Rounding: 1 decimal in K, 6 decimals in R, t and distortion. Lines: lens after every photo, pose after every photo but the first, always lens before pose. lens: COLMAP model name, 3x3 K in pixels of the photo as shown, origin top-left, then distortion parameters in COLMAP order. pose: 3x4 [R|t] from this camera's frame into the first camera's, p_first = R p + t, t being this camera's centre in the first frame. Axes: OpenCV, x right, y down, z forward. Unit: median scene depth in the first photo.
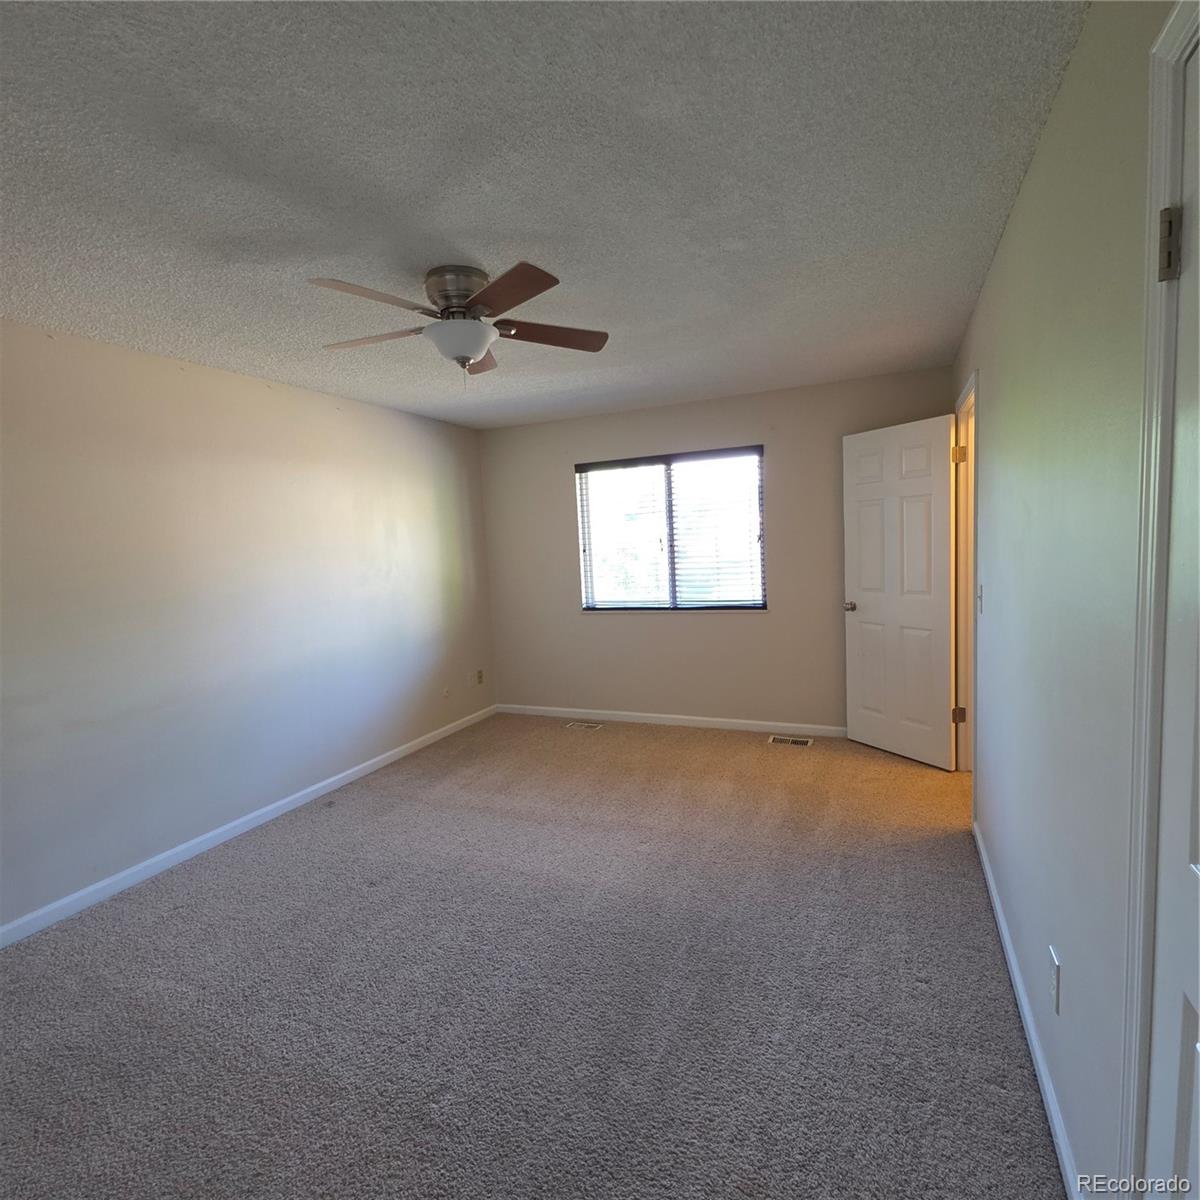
lens RADIAL K [[636.8, 0, 601.1], [0, 636.8, 599.5], [0, 0, 1]] dist [0.019660, -0.002548]
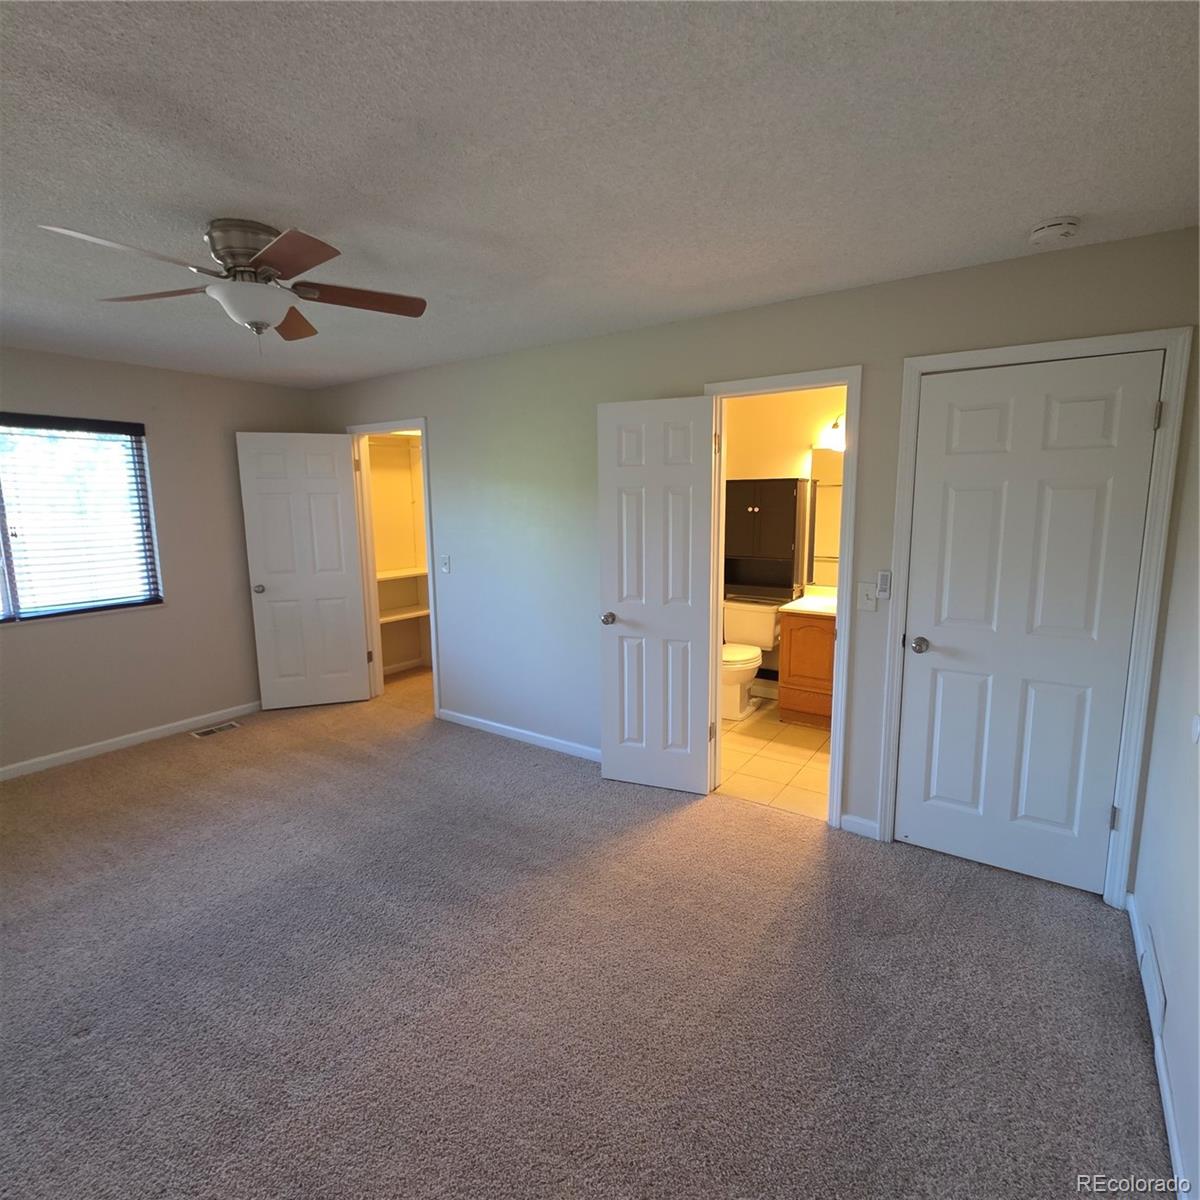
lens RADIAL K [[636.8, 0, 600.6], [0, 636.8, 598.6], [0, 0, 1]] dist [0.019660, -0.002548]
pose [[0.191892, -0.096582, 0.976652, -0.609238], [0.100295, 0.991866, 0.078381, -0.000707], [-0.976278, 0.082912, 0.200018, 0.216067]]
